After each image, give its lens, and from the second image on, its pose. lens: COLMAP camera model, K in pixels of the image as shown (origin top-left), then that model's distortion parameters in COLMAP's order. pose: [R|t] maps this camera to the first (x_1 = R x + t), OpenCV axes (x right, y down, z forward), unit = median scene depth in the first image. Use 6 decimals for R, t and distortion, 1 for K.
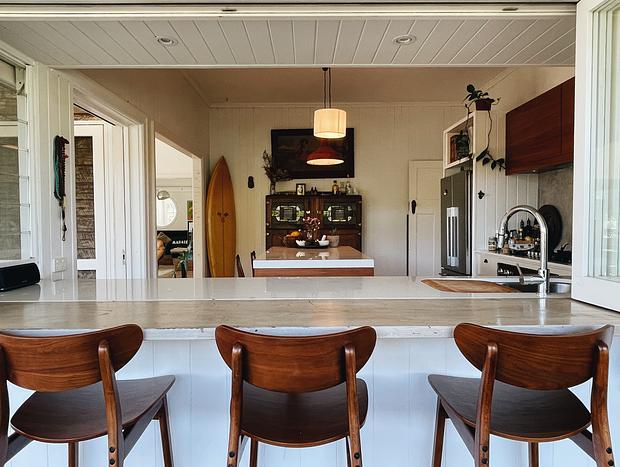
lens RADIAL K [[413.4, 0, 309.4], [0, 413.4, 232.8], [0, 0, 1]] dist [0.008769, 0.000547]
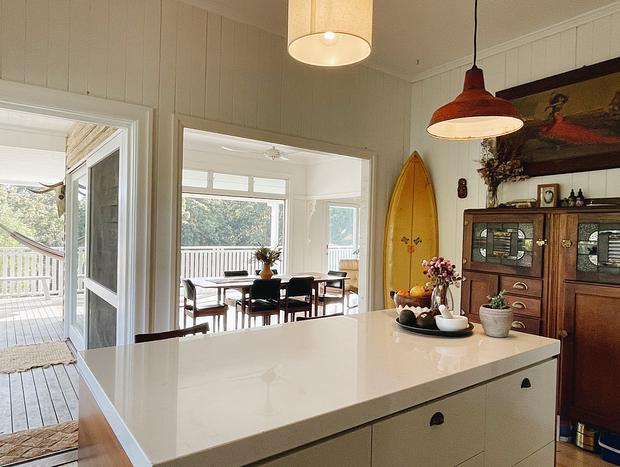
lens RADIAL K [[413.4, 0, 308.8], [0, 413.4, 234.0], [0, 0, 1]] dist [0.008769, 0.000547]
pose [[0.583948, 0.022459, -0.811480, 0.221812], [-0.042594, 0.999088, -0.003000, -0.044997], [0.810673, 0.036316, 0.584372, 0.473605]]
